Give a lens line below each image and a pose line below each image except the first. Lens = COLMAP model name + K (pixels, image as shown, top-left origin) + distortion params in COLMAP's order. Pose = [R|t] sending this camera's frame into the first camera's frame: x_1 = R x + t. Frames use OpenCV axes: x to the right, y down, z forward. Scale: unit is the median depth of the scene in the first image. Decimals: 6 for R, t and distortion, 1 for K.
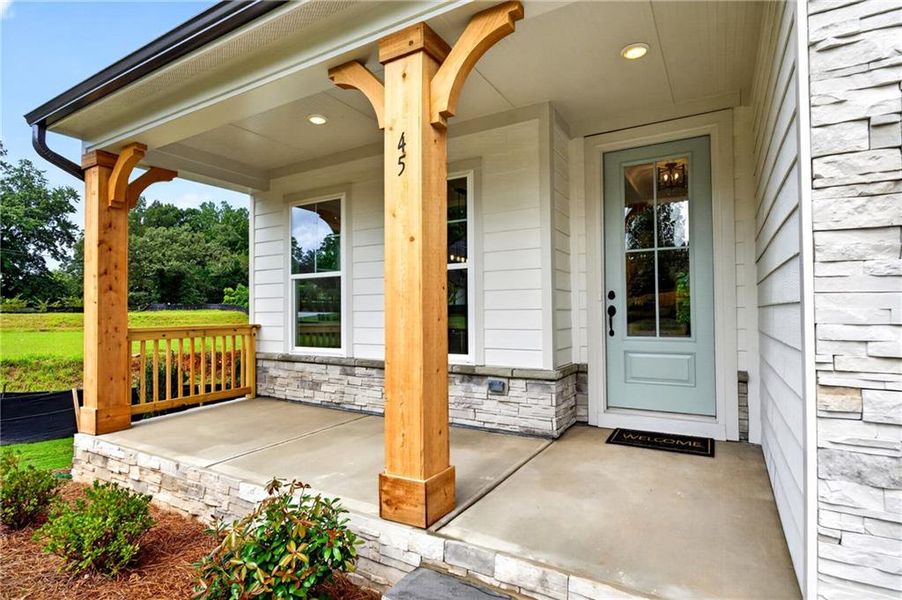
lens RADIAL K [[472.8, 0, 453.0], [0, 472.8, 306.8], [0, 0, 1]] dist [0.020188, 0.000481]
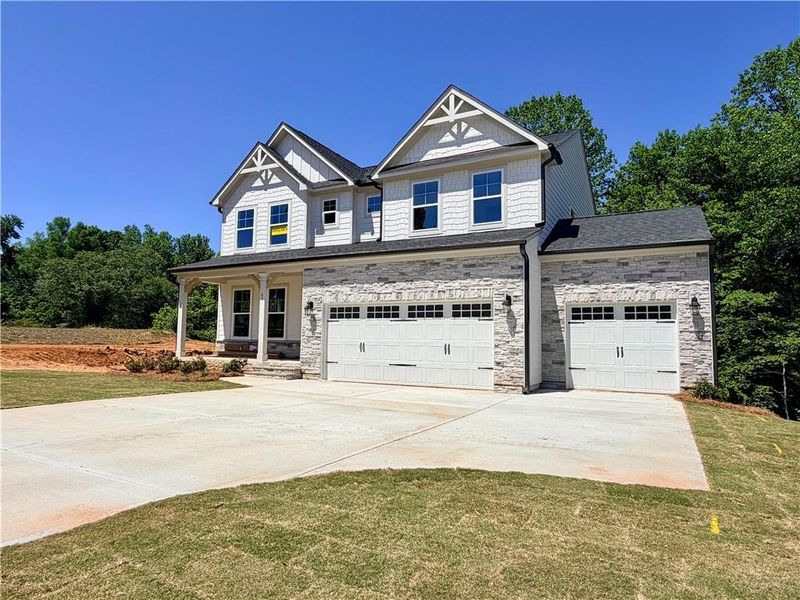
lens RADIAL K [[492.3, 0, 398.9], [0, 492.3, 300.2], [0, 0, 1]] dist [0.001429, -0.002369]
pose [[0.998777, 0.024263, 0.043090, 0.051872], [-0.021327, 0.997502, -0.067339, 0.003662], [-0.044616, 0.066337, 0.996799, -0.196693]]
